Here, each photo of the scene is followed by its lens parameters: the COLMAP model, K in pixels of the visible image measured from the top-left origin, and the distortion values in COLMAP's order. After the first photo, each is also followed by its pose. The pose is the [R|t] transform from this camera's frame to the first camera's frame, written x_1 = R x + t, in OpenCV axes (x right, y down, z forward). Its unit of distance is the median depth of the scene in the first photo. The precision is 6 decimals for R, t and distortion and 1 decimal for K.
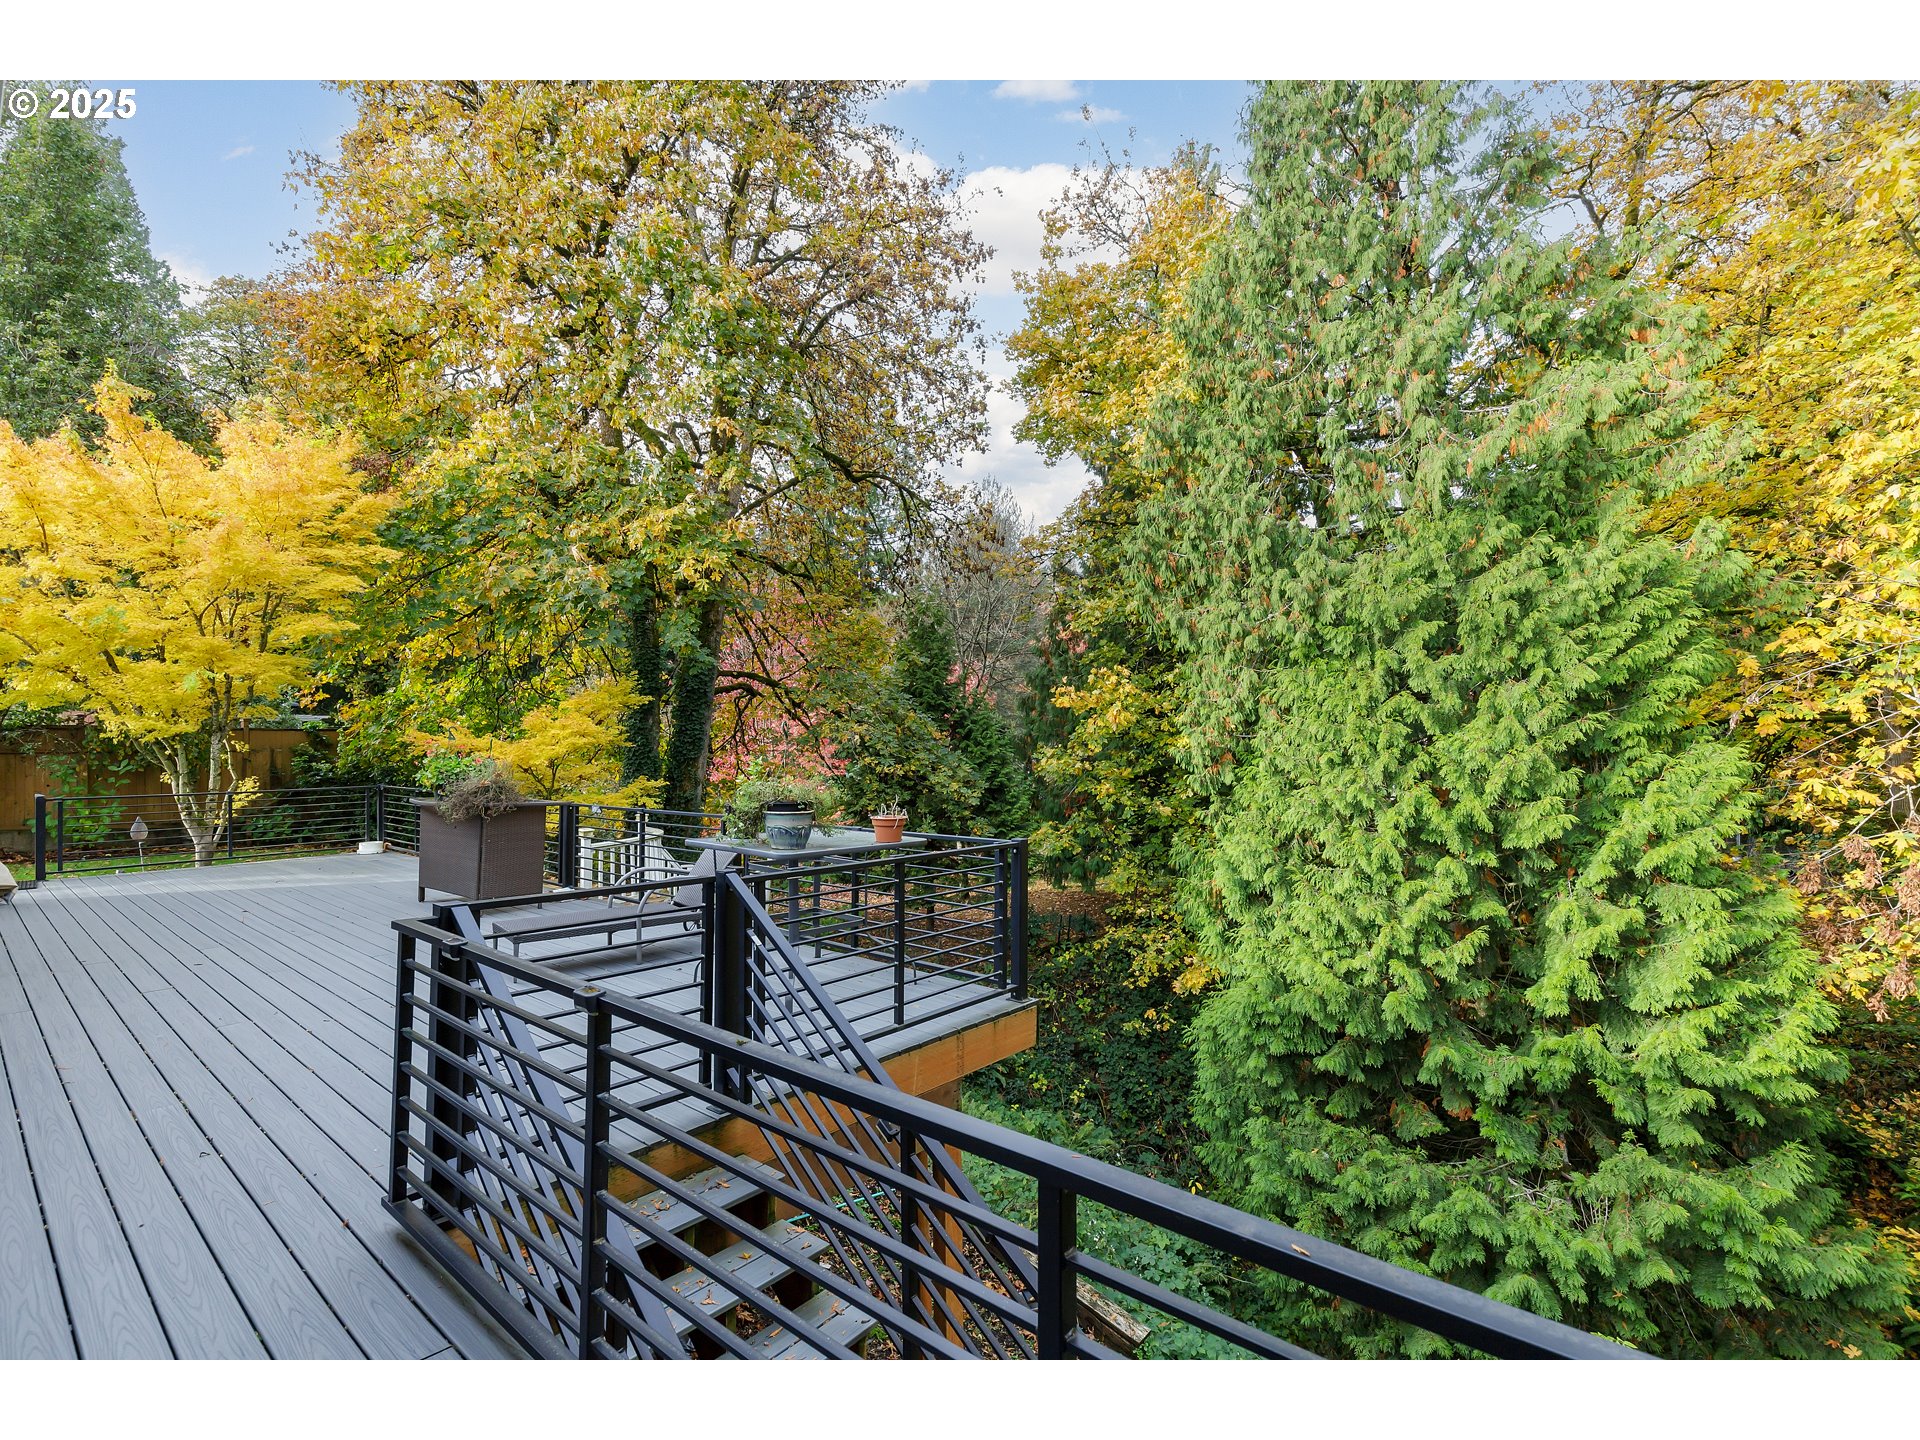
lens RADIAL K [[861.4, 0, 960.0], [0, 861.4, 720.0], [0, 0, 1]] dist [0.003248, -0.000081]
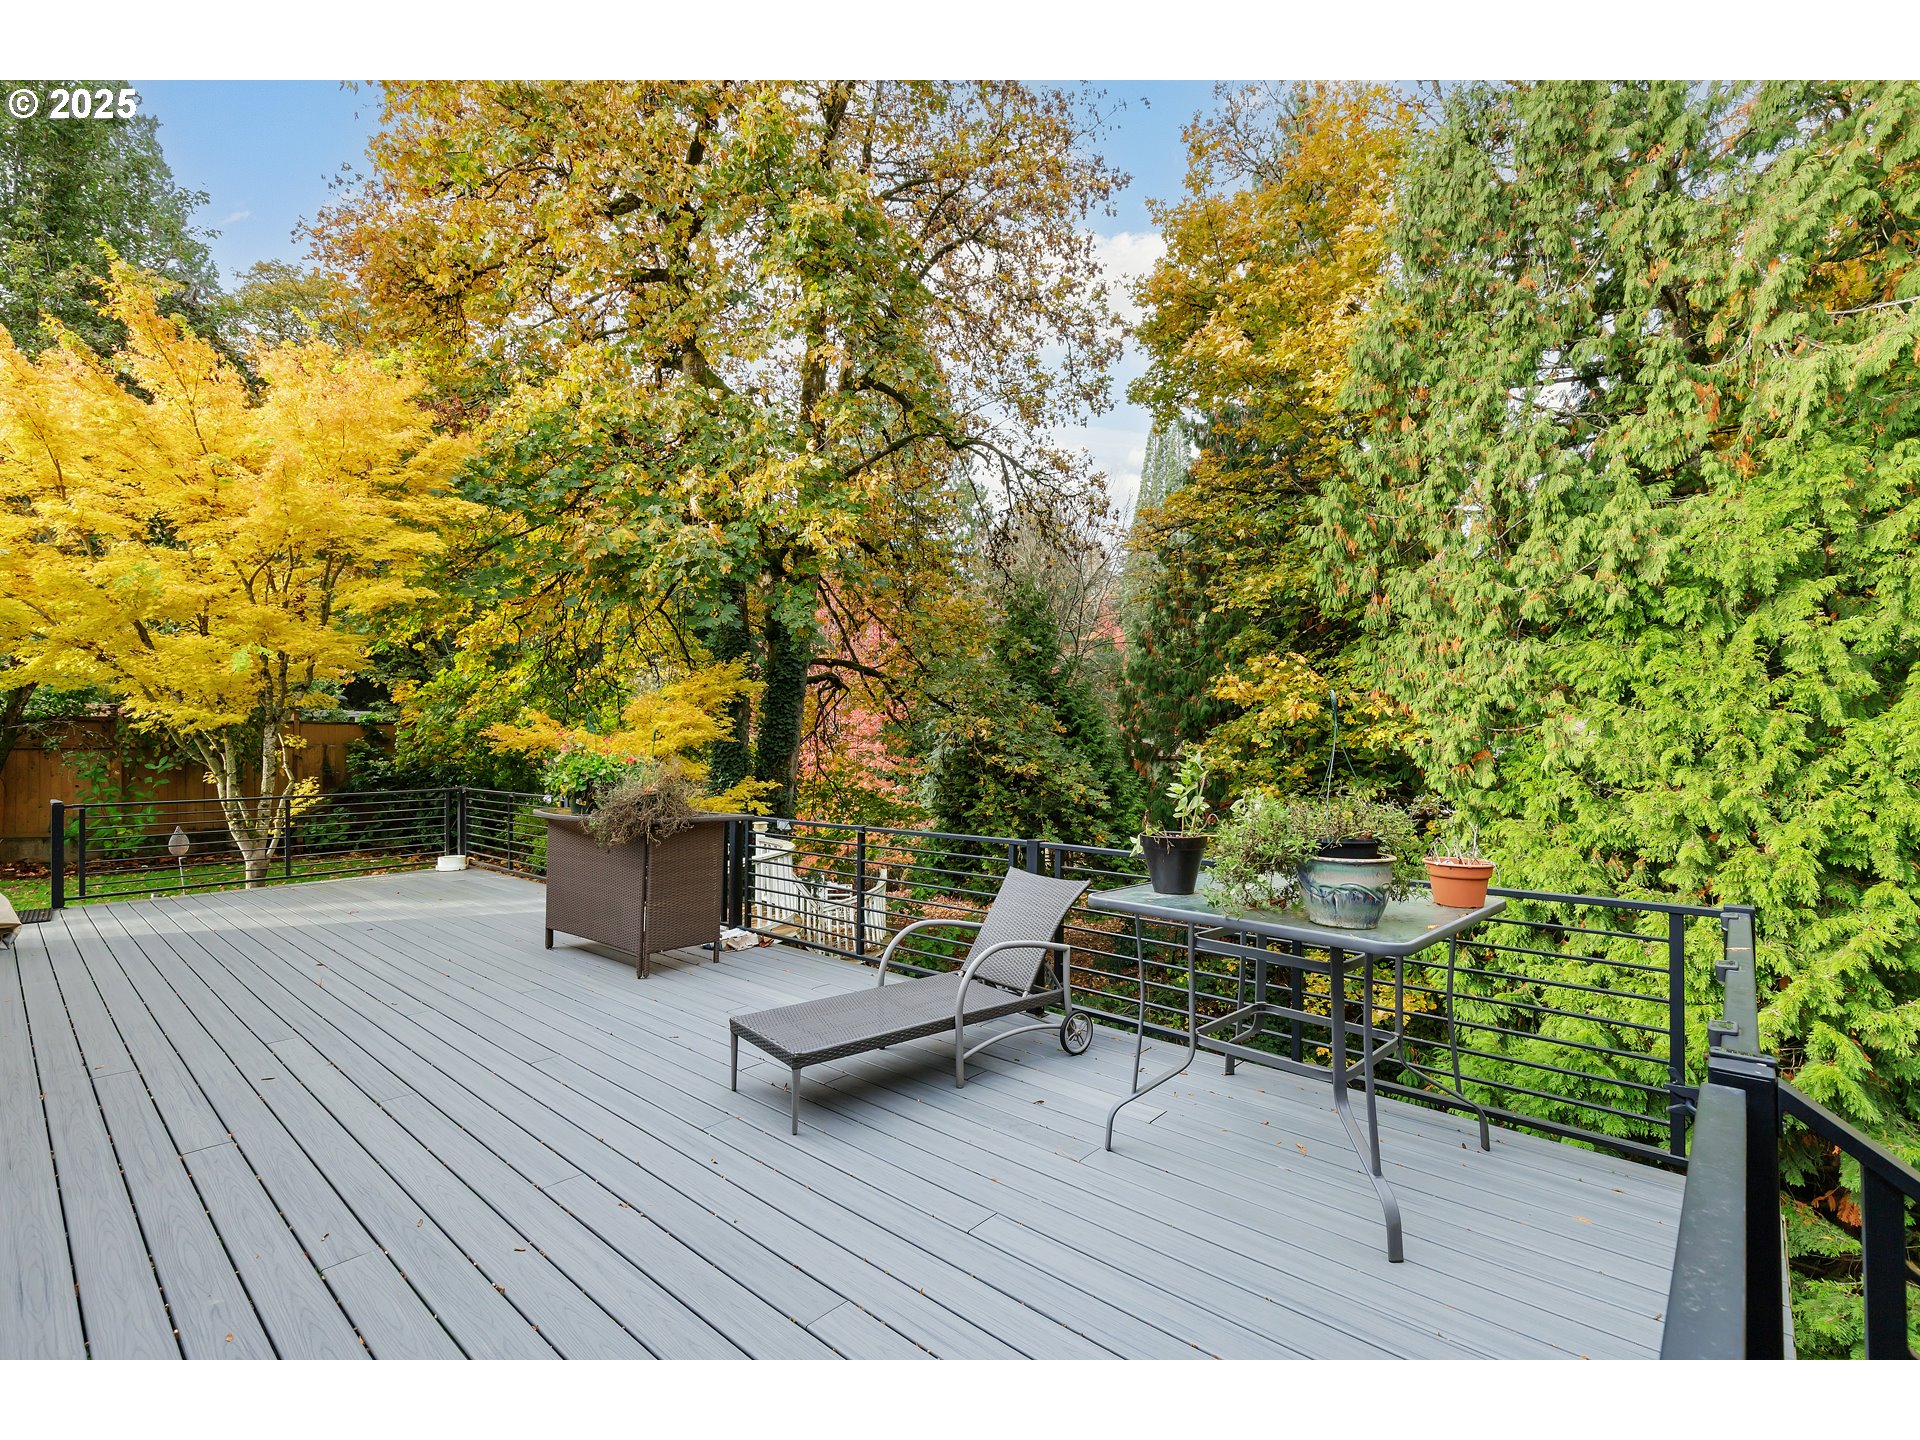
lens RADIAL K [[856.2, 0, 959.8], [0, 856.2, 726.8], [0, 0, 1]] dist [-0.000655, 0.000661]
pose [[0.999743, -0.000233, -0.022677, -0.179351], [0.000466, 0.999947, 0.010269, 0.009046], [0.022673, -0.010277, 0.999690, 0.193154]]
